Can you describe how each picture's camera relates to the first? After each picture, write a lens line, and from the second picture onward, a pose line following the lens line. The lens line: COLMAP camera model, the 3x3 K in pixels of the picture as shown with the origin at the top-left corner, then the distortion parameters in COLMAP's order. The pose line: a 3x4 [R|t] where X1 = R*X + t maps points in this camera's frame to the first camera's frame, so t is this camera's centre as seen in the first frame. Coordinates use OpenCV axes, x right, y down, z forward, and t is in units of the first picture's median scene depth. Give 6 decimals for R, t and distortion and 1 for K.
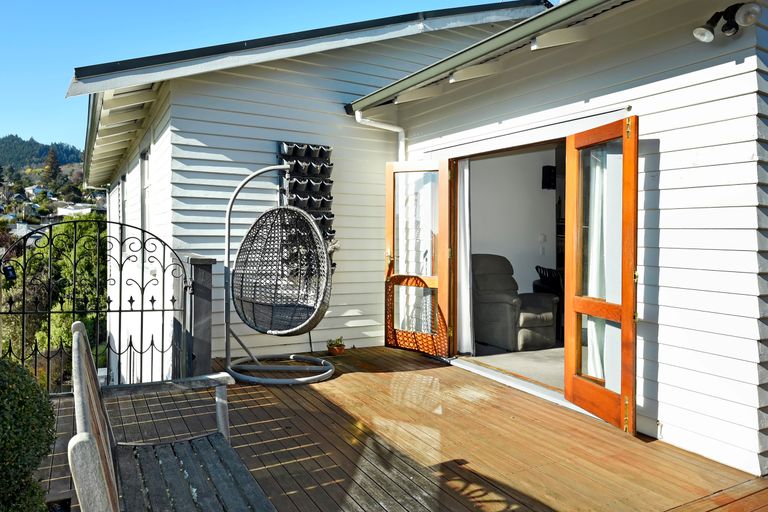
lens RADIAL K [[540.2, 0, 381.6], [0, 540.2, 254.4], [0, 0, 1]] dist [-0.008340, -0.003321]
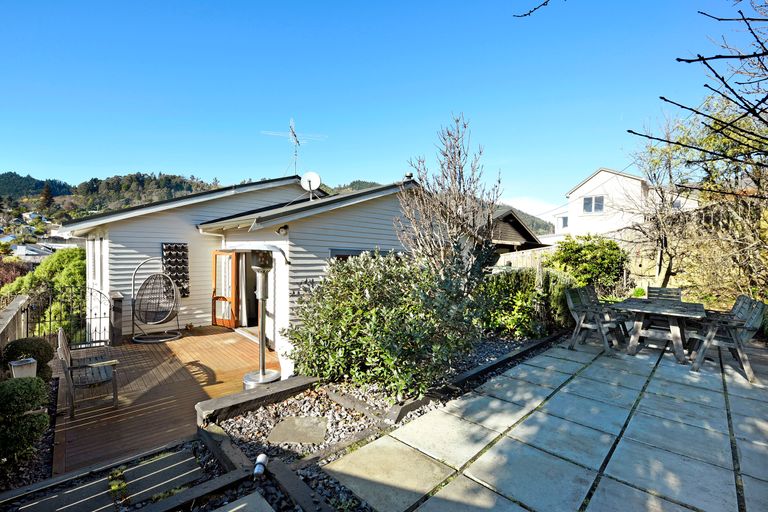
lens RADIAL K [[328.3, 0, 385.1], [0, 328.3, 254.7], [0, 0, 1]] dist [-0.019389, -0.000839]
pose [[0.965370, -0.004084, 0.260851, 0.397082], [0.008422, 0.999844, -0.015515, -0.126881], [-0.260747, 0.017174, 0.965254, -0.677273]]
